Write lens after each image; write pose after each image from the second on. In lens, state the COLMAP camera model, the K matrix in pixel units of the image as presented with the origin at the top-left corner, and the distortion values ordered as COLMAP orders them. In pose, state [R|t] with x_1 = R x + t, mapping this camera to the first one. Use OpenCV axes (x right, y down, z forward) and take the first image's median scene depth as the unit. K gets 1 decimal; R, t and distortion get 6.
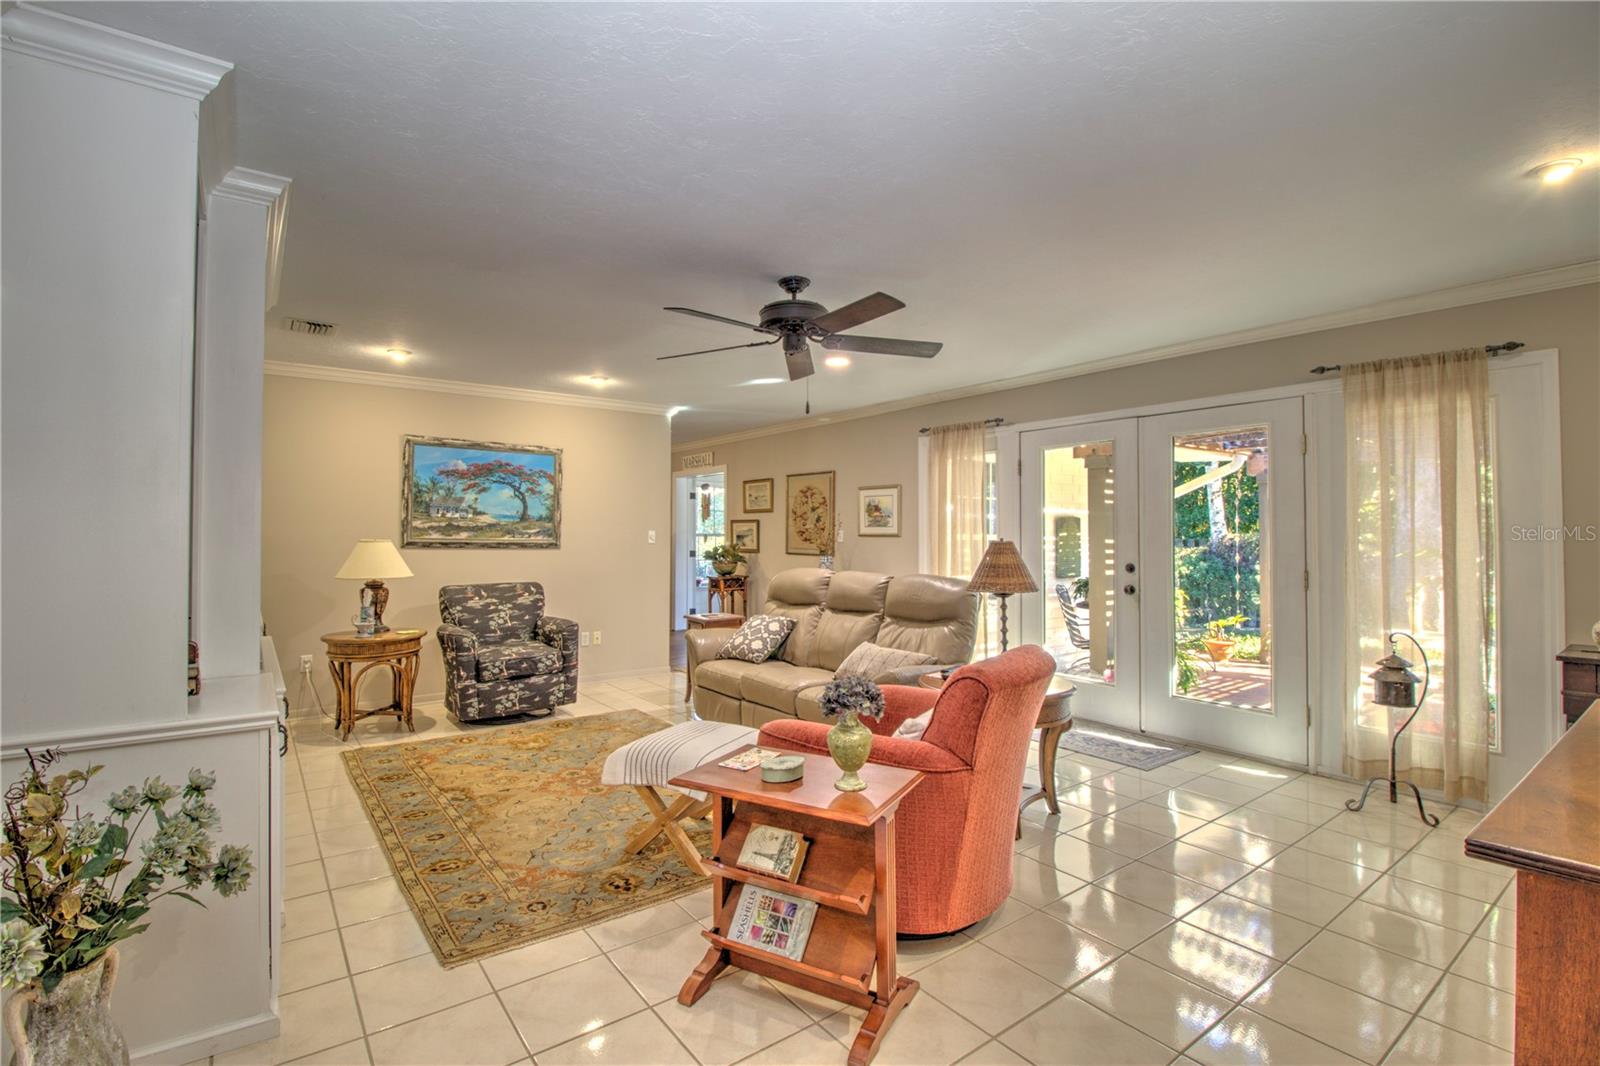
lens RADIAL K [[739.6, 0, 803.4], [0, 739.6, 527.9], [0, 0, 1]] dist [-0.009811, -0.005599]
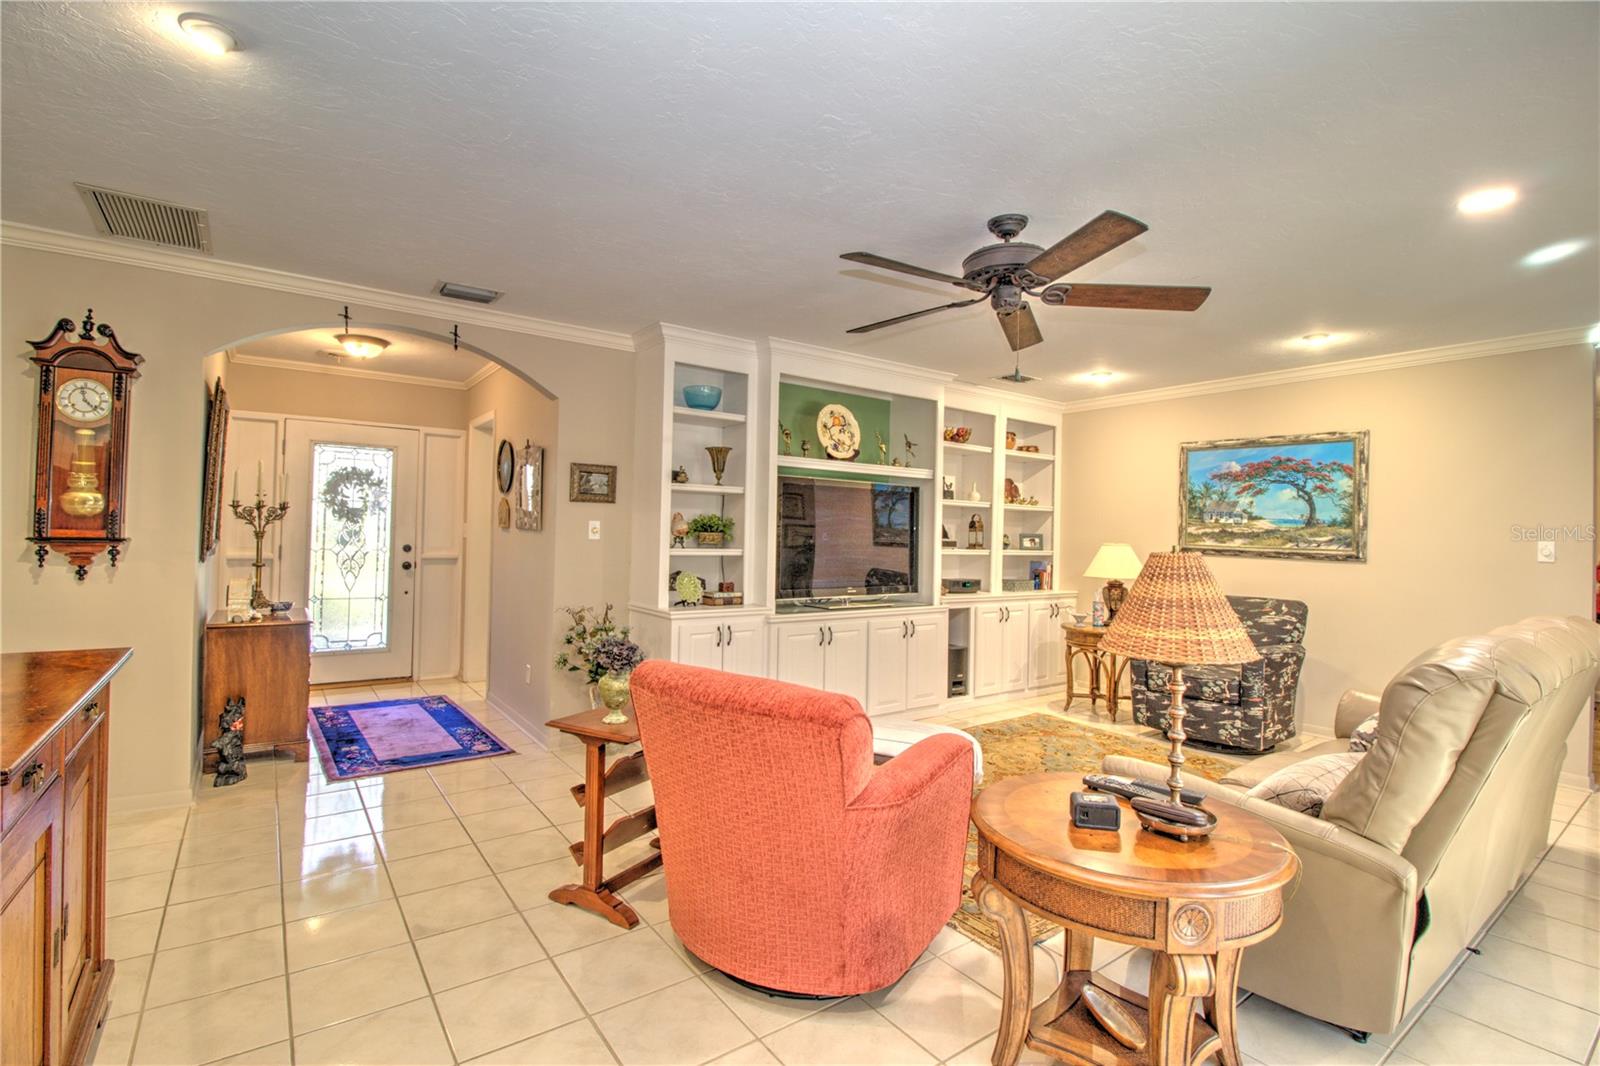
lens RADIAL K [[739.6, 0, 804.4], [0, 739.6, 529.6], [0, 0, 1]] dist [-0.009811, -0.005599]
pose [[-0.013564, -0.007152, -0.999882, 0.469164], [-0.011319, 0.999911, -0.006998, 0.006577], [0.999844, 0.011223, -0.013644, 0.470992]]
